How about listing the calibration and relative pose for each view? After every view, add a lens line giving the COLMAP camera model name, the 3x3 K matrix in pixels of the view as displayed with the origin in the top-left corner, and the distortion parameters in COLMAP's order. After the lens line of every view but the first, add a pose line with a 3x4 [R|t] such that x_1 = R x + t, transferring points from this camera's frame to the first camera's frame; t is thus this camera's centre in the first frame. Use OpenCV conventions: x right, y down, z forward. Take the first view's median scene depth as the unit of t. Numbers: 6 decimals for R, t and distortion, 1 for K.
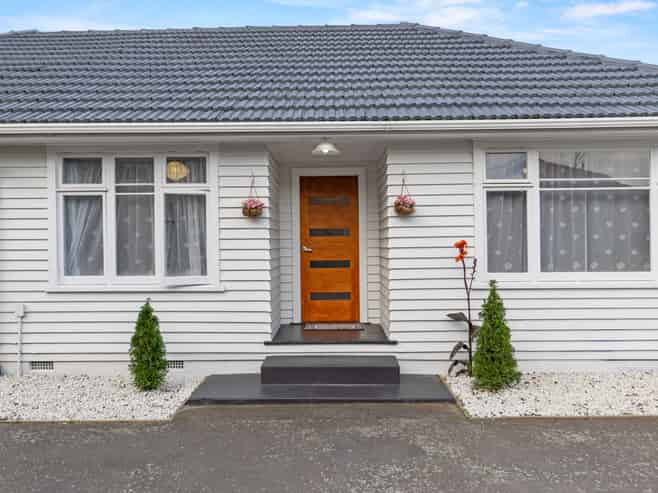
lens RADIAL K [[609.9, 0, 329.0], [0, 609.9, 244.7], [0, 0, 1]] dist [-0.006773, 0.000000]
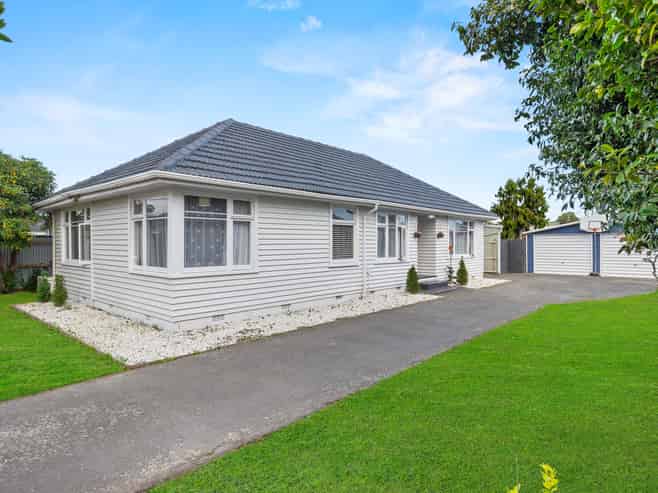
lens RADIAL K [[393.2, 0, 329.3], [0, 393.2, 246.9], [0, 0, 1]] dist [-0.010121, -0.000538]
pose [[0.657176, 0.001512, 0.753736, -1.041500], [0.007413, 0.999937, -0.008469, 0.009356], [-0.753701, 0.011153, 0.657123, 0.019063]]
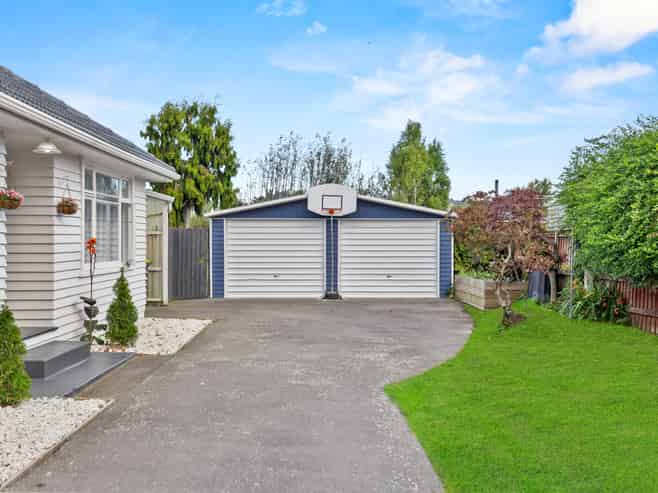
lens RADIAL K [[702.6, 0, 329.6], [0, 702.6, 244.8], [0, 0, 1]] dist [-0.059070, 0.000000]
pose [[-0.033172, 0.003011, 0.999445, -0.659830], [0.013183, 0.999910, -0.002574, 0.010420], [-0.999363, 0.013091, -0.033209, 0.295886]]
